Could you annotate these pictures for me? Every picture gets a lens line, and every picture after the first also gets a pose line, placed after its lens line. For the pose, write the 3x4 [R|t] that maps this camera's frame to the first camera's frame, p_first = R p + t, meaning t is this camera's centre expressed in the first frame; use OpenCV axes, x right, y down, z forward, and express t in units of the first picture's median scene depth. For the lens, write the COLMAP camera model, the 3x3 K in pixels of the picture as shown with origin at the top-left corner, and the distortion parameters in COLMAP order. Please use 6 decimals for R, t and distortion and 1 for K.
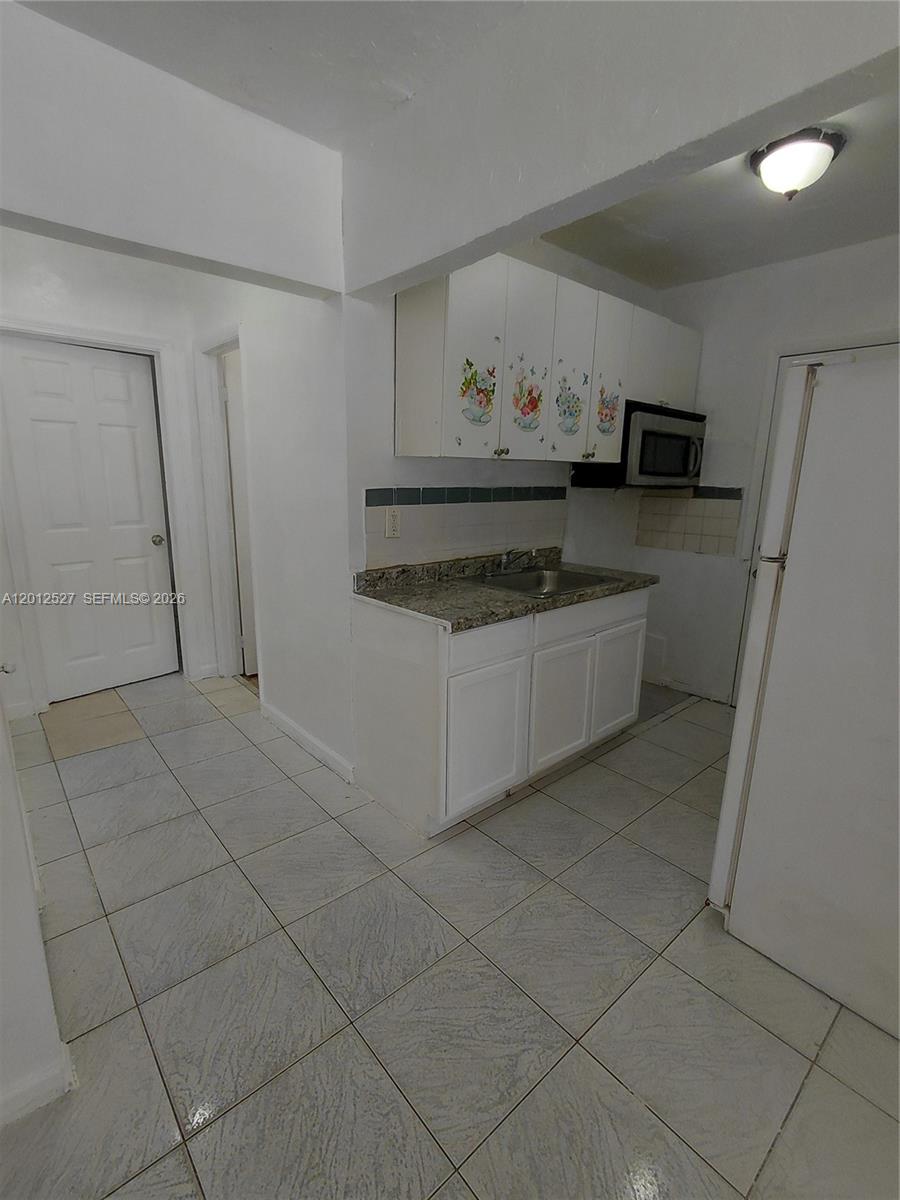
lens RADIAL K [[552.0, 0, 450.0], [0, 552.0, 600.0], [0, 0, 1]] dist [-0.003391, 0.000381]
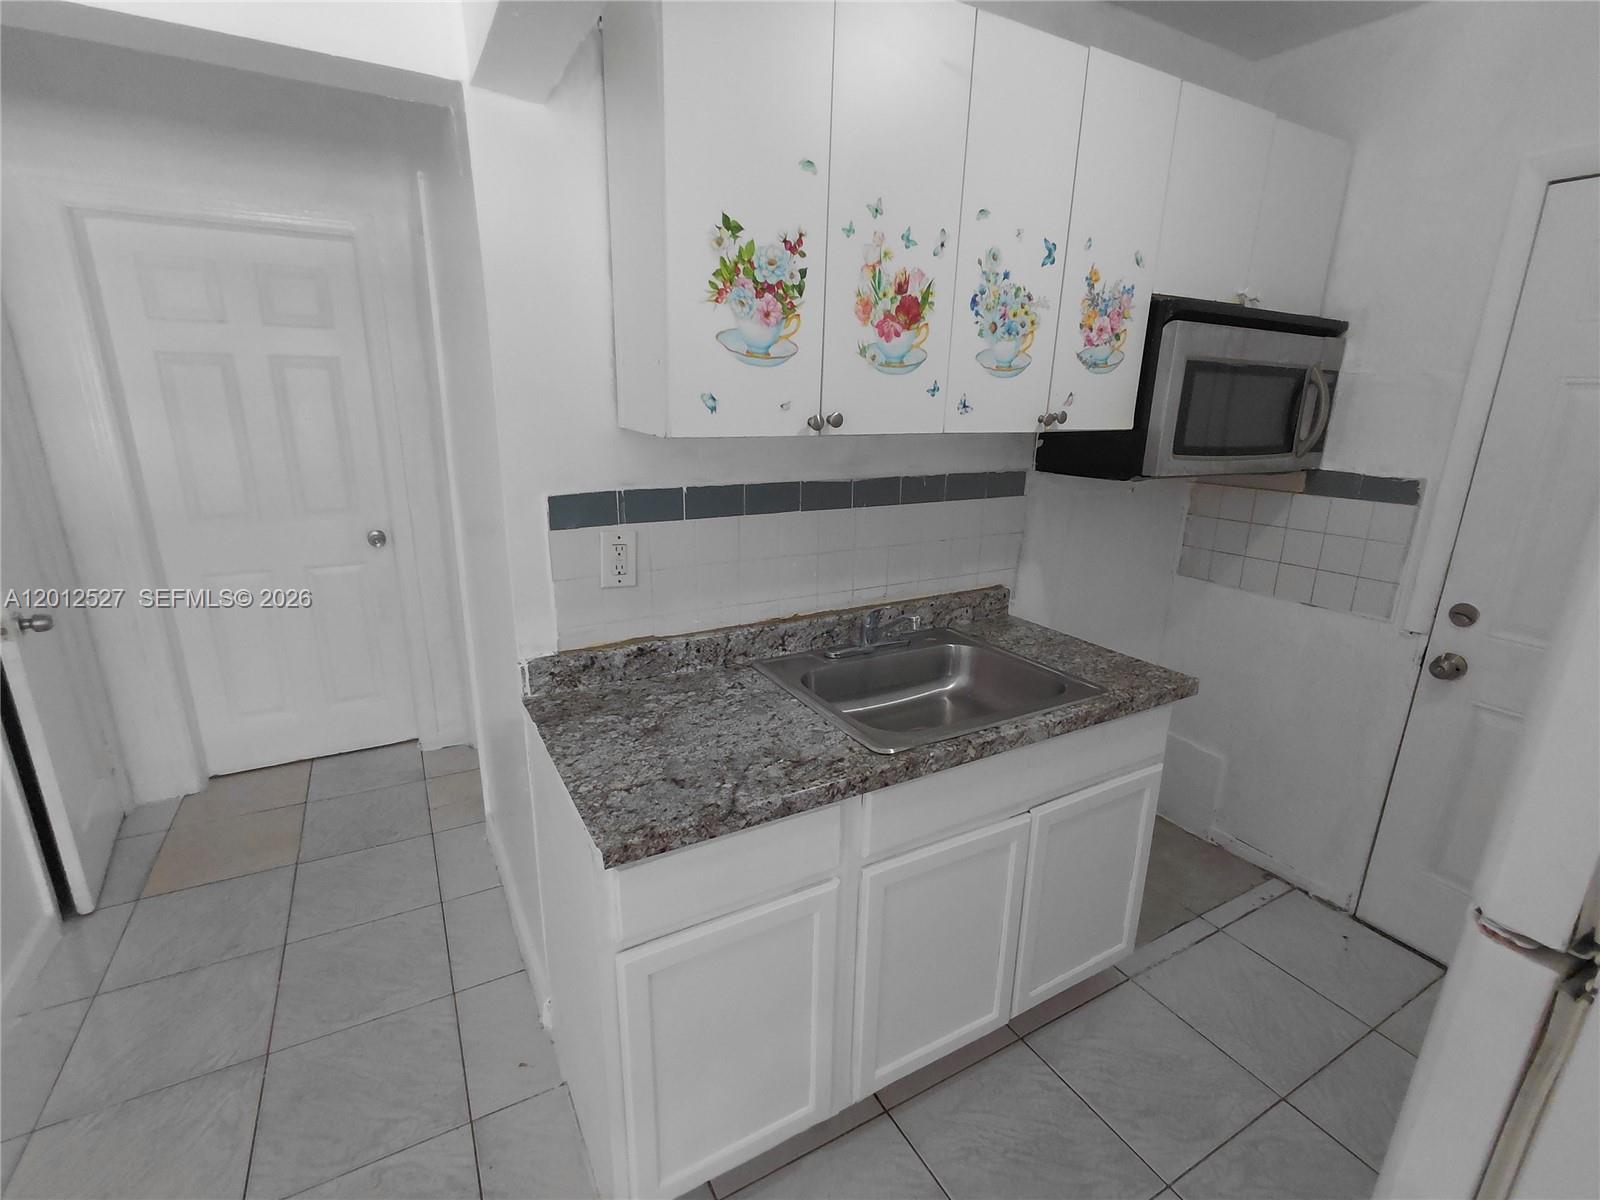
lens RADIAL K [[736.0, 0, 794.9], [0, 736.0, 603.7], [0, 0, 1]] dist [-0.003391, 0.000381]
pose [[0.977198, 0.057097, -0.204511, 0.194208], [-0.047165, 0.997474, 0.053119, -0.141844], [0.207028, -0.042262, 0.977422, 0.372707]]
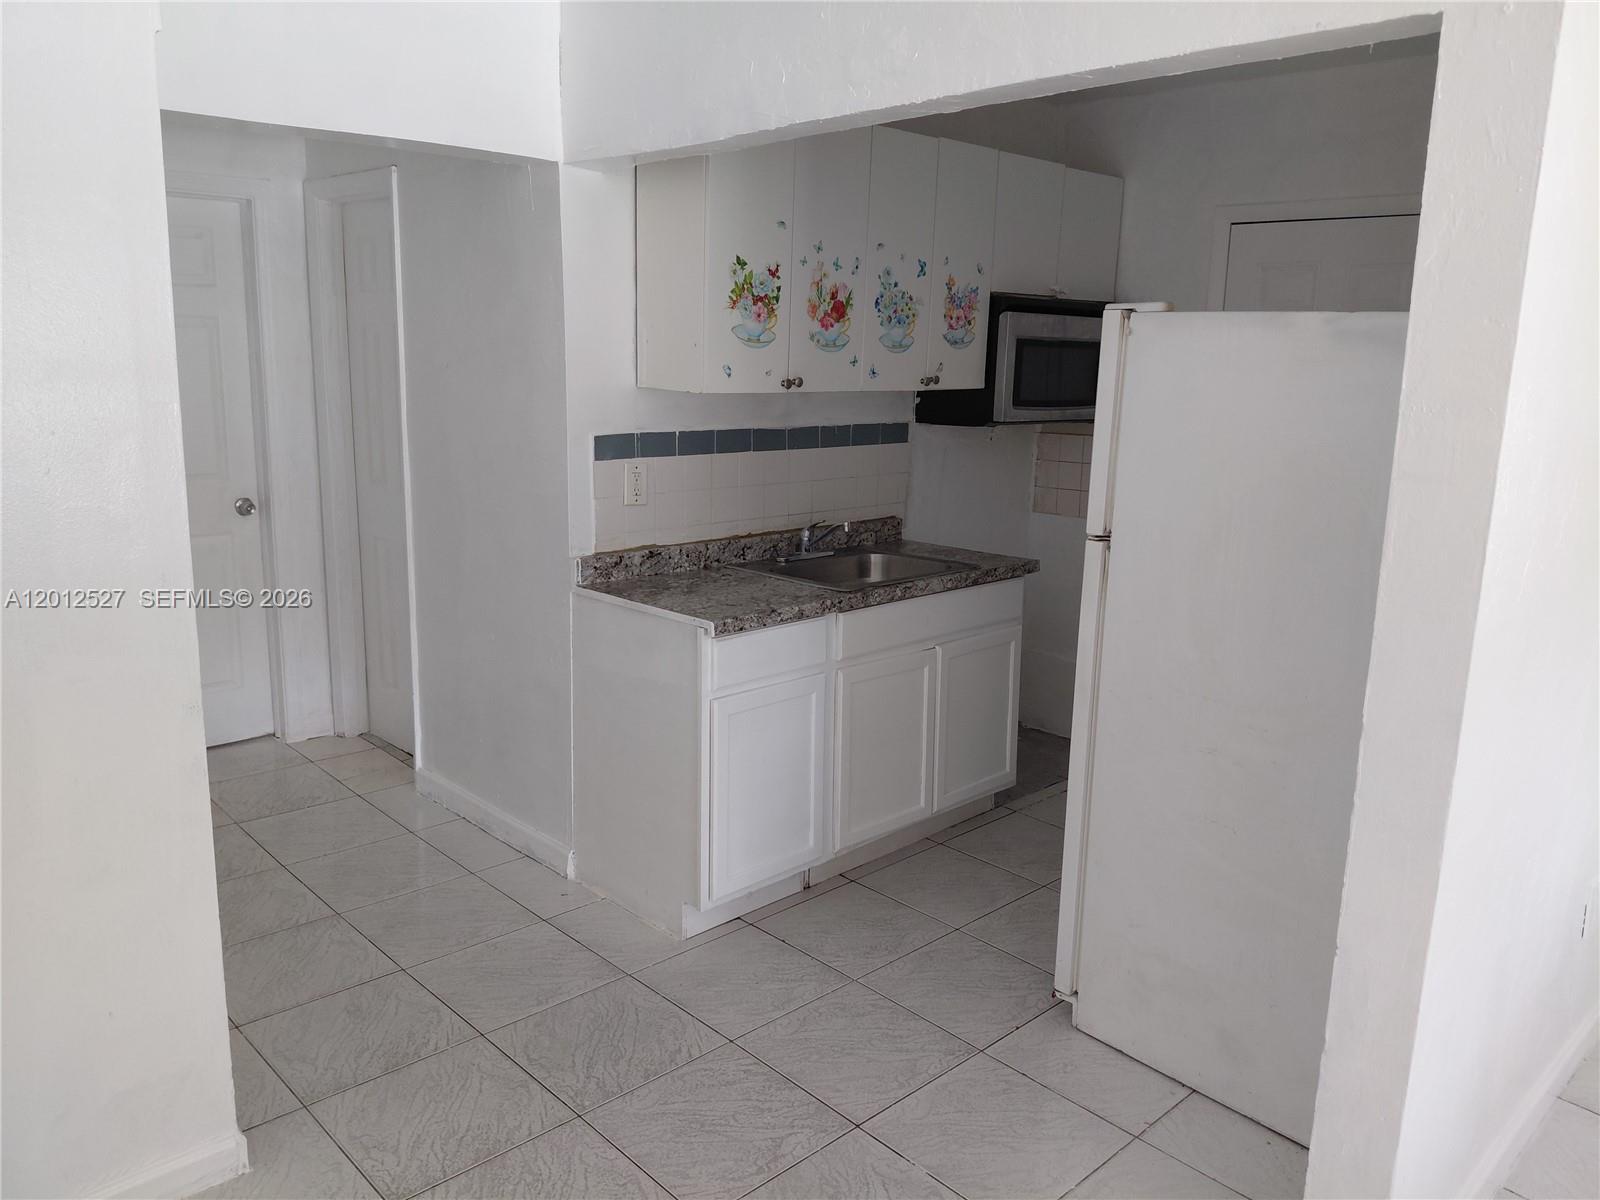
lens RADIAL K [[1159.3, 0, 813.5], [0, 1159.3, 586.8], [0, 0, 1]] dist [0.187665, -0.401070]
pose [[0.998977, -0.004285, 0.045016, 0.051235], [0.005481, 0.999634, -0.026481, 0.026676], [-0.044886, 0.026700, 0.998635, -0.443741]]
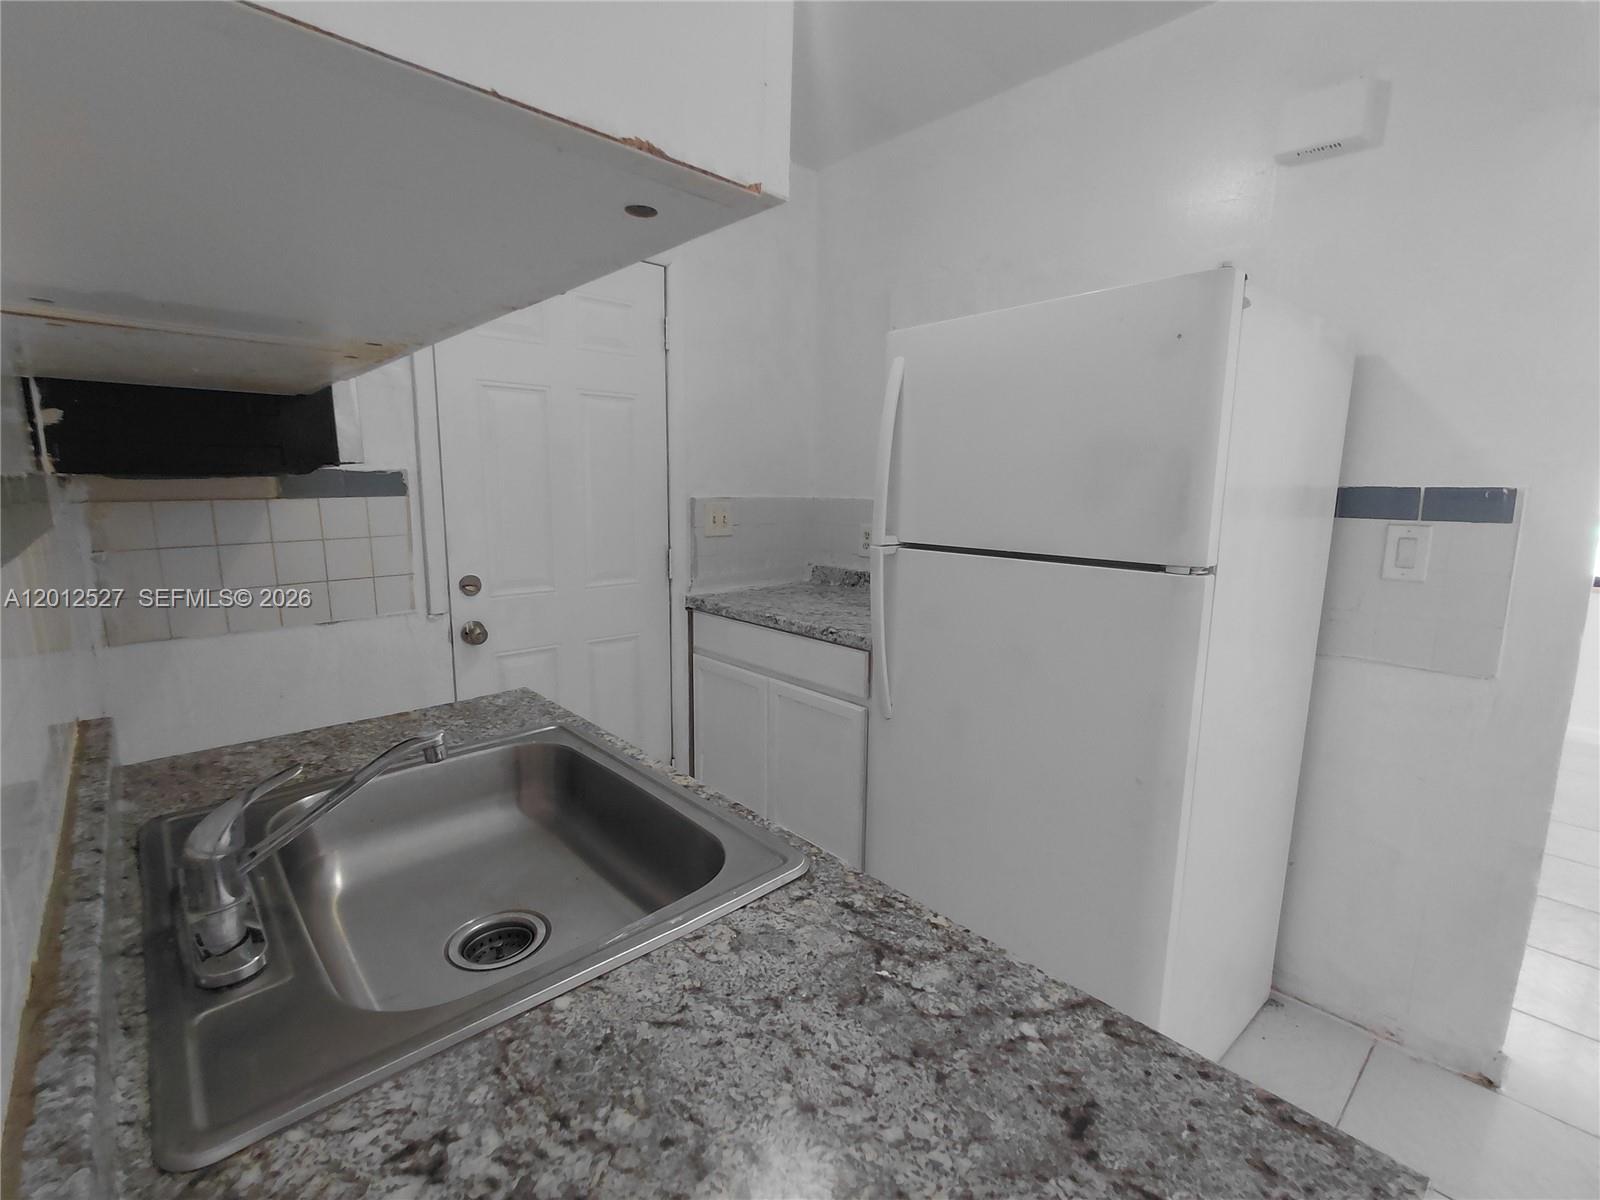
lens RADIAL K [[737.1, 0, 795.8], [0, 737.1, 605.3], [0, 0, 1]] dist [-0.007575, 0.003865]
pose [[-0.012516, -0.190168, 0.981672, -0.157409], [0.213875, 0.958519, 0.188410, -0.183191], [-0.976781, 0.212313, 0.028675, 0.891236]]
